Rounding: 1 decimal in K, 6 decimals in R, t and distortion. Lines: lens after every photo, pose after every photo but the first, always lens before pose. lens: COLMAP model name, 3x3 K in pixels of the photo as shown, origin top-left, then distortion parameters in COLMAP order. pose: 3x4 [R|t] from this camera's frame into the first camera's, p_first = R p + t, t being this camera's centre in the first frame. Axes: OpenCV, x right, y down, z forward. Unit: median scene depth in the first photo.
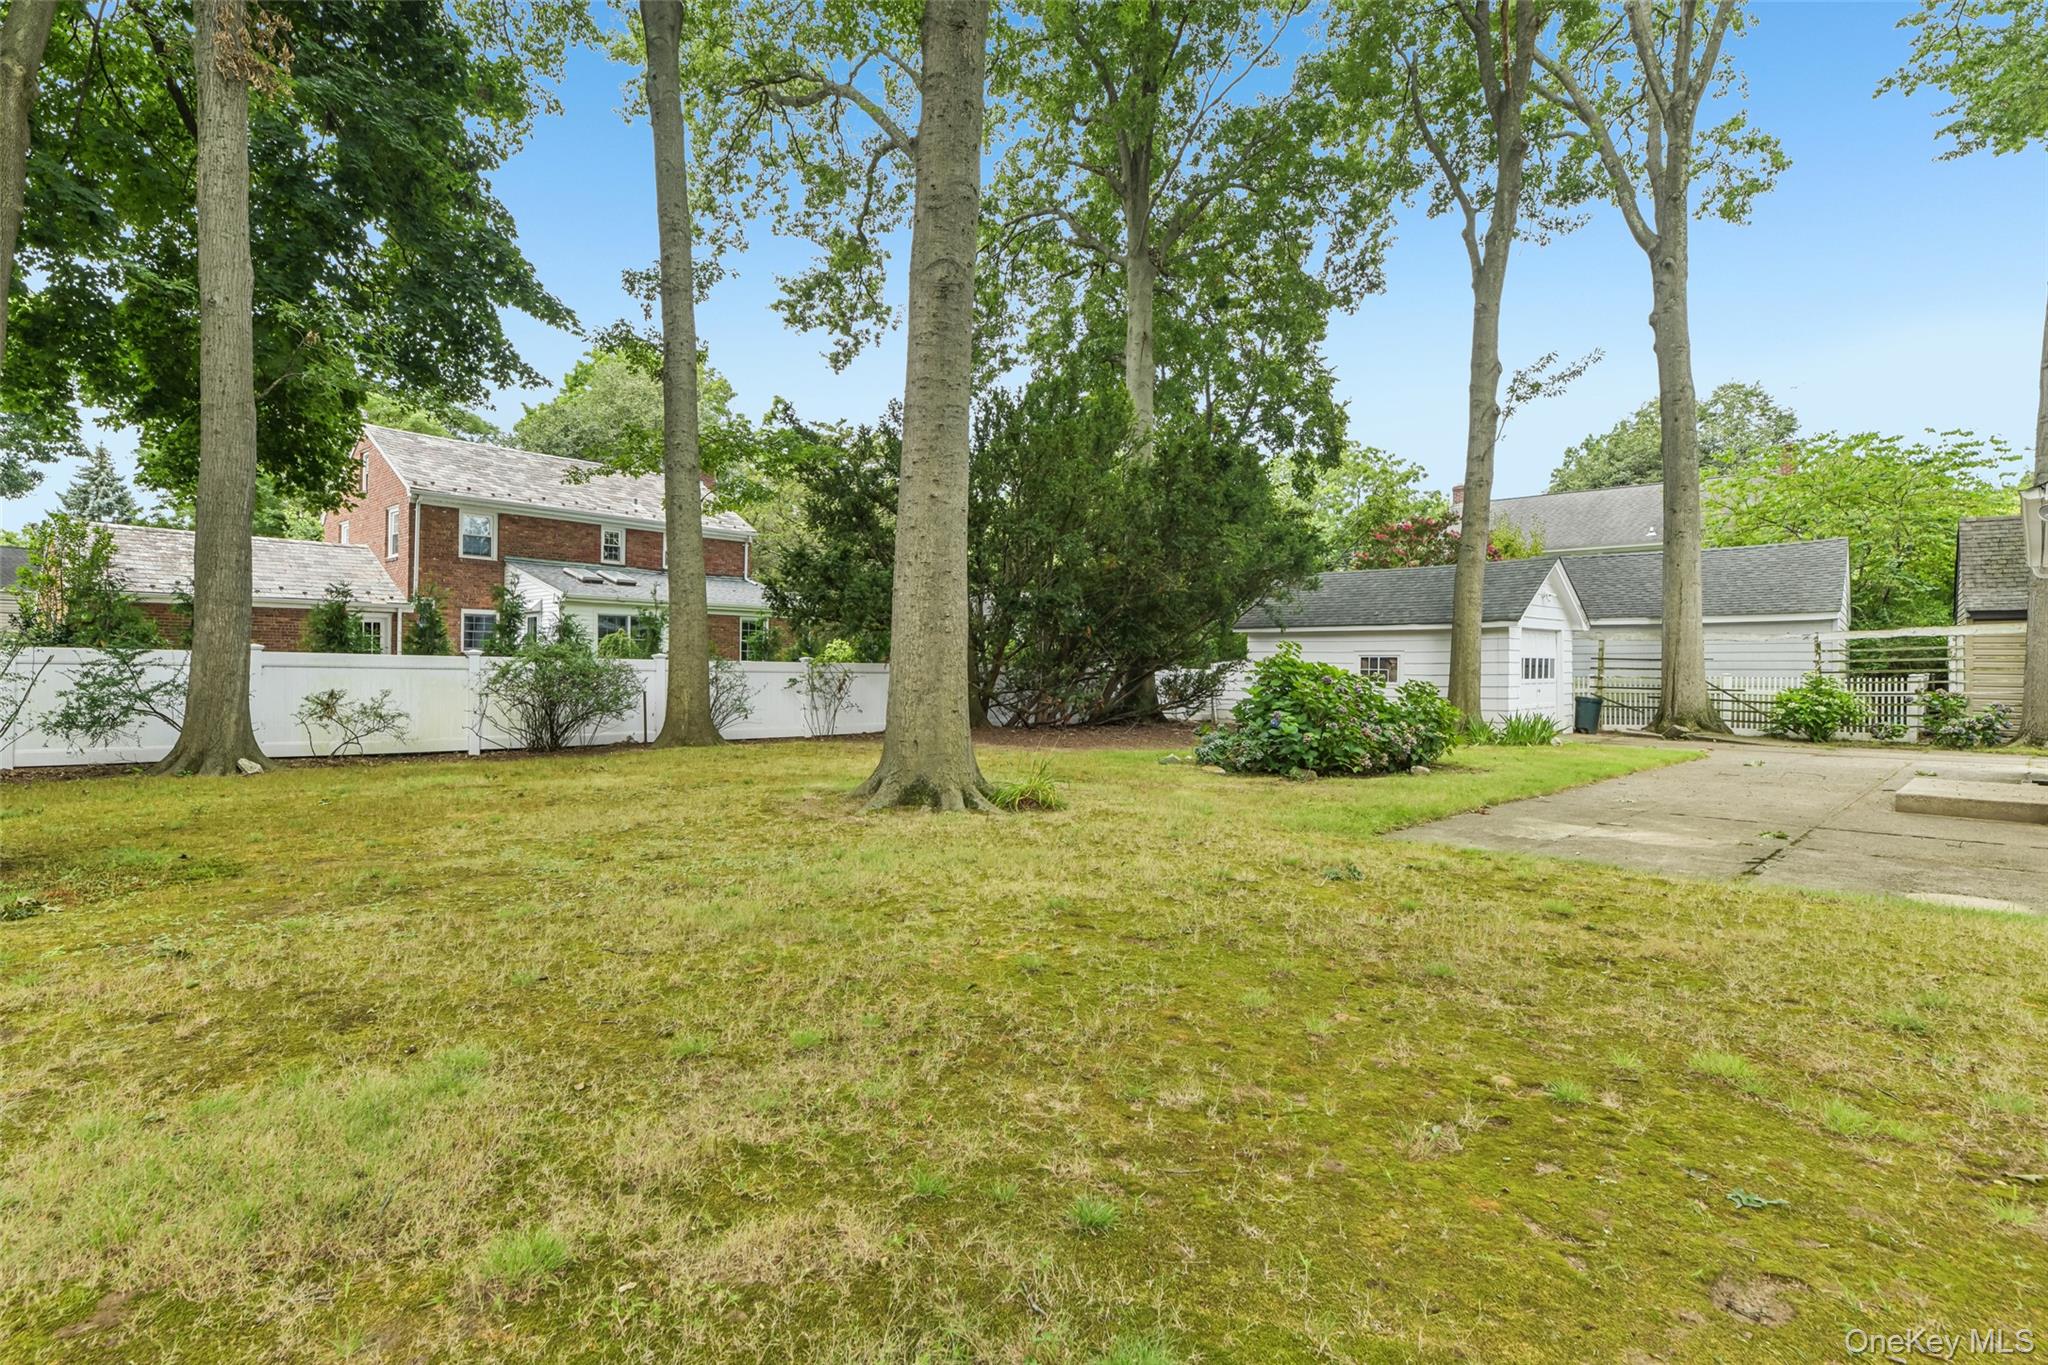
lens RADIAL K [[999.8, 0, 1025.1], [0, 999.8, 670.0], [0, 0, 1]] dist [0.005232, -0.000442]
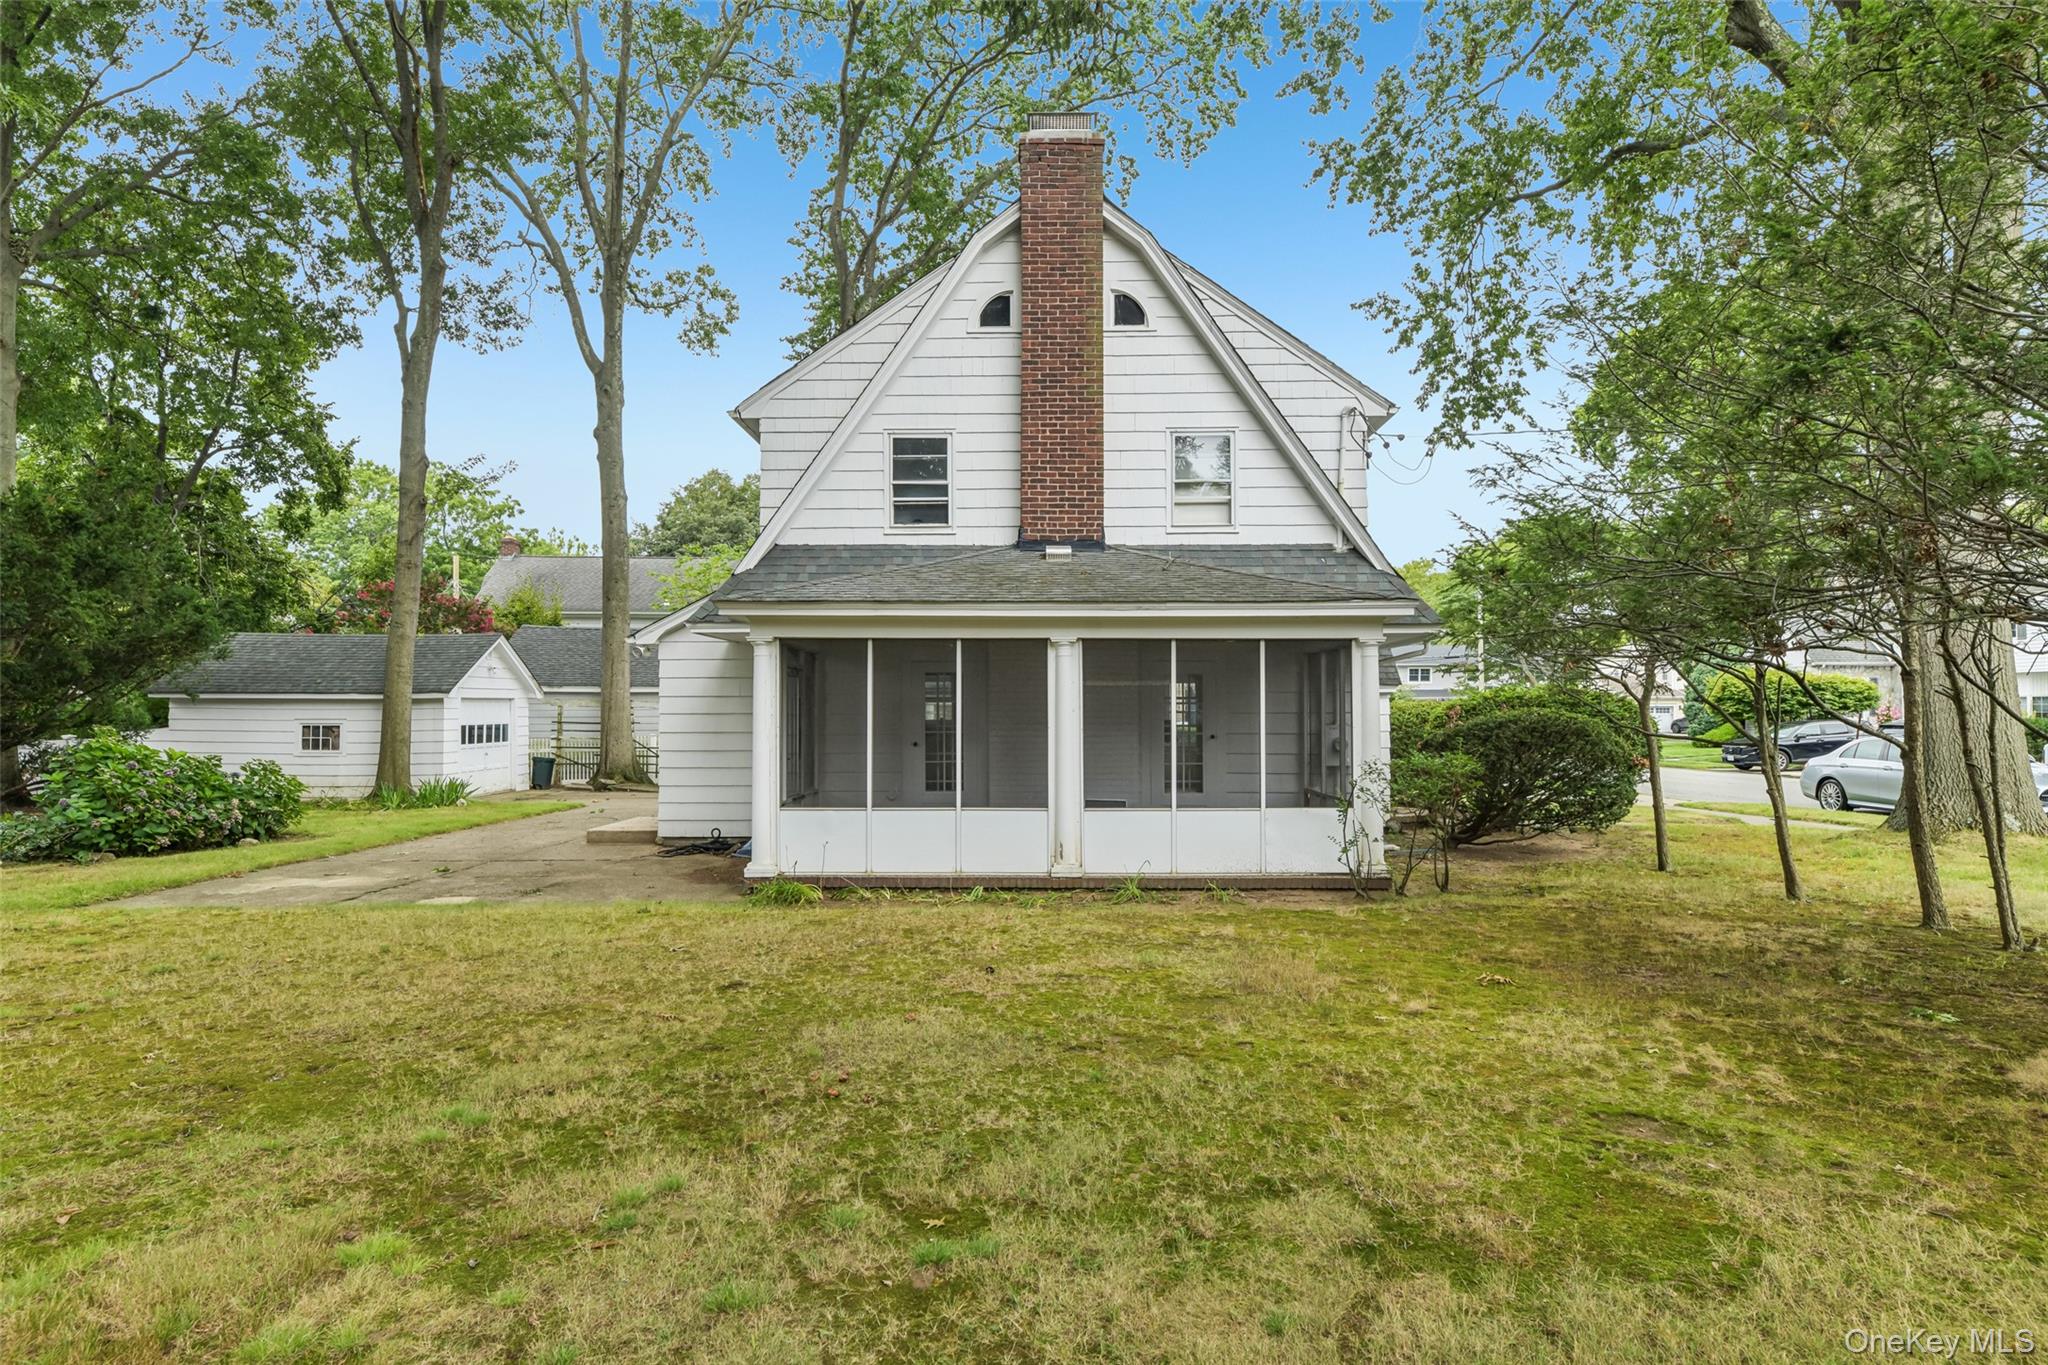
lens RADIAL K [[1081.6, 0, 1027.3], [0, 1081.6, 705.3], [0, 0, 1]] dist [0.003977, 0.000703]
pose [[0.705710, -0.004006, 0.708490, 0.085297], [0.010004, 0.999941, -0.004311, -0.020862], [-0.708430, 0.010130, 0.705708, -0.256260]]
